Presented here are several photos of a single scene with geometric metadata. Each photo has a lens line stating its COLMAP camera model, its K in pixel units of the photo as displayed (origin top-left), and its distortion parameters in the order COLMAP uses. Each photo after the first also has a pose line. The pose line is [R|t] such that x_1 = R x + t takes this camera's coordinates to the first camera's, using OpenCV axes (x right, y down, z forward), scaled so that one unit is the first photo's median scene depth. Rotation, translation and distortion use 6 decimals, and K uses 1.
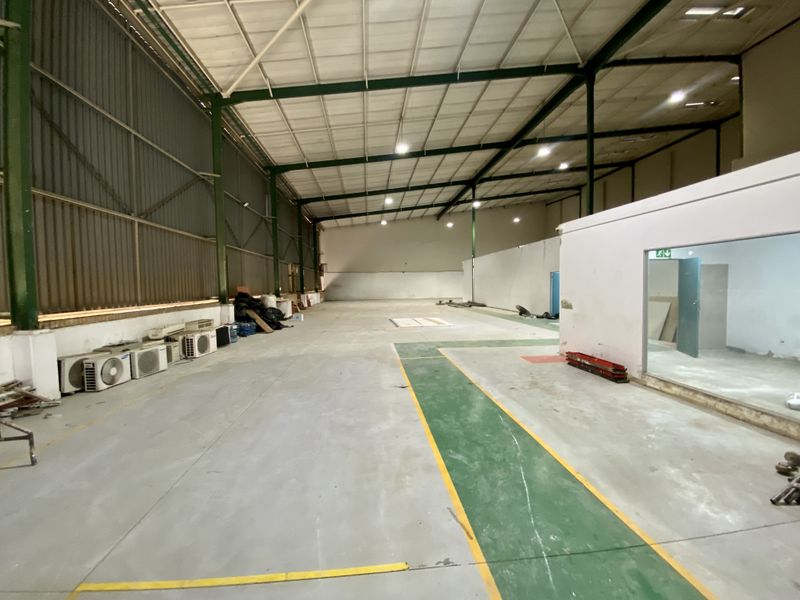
lens RADIAL K [[321.0, 0, 397.0], [0, 321.0, 299.7], [0, 0, 1]] dist [-0.007479, -0.009985]
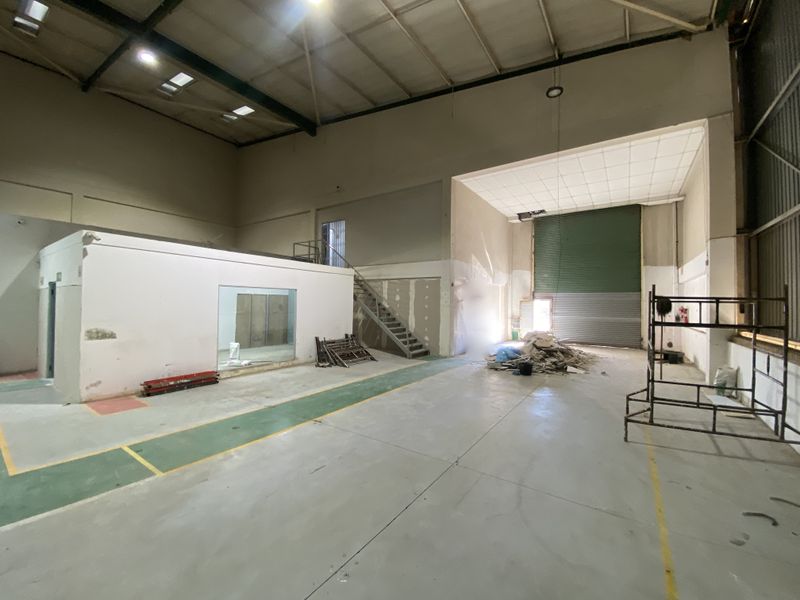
lens RADIAL K [[321.4, 0, 391.5], [0, 321.4, 301.0], [0, 0, 1]] dist [-0.000704, 0.000074]
pose [[-0.775198, 0.022182, 0.631328, -0.565937], [0.033506, 0.999420, 0.006027, -0.050045], [-0.630829, 0.025825, -0.775492, 1.246866]]
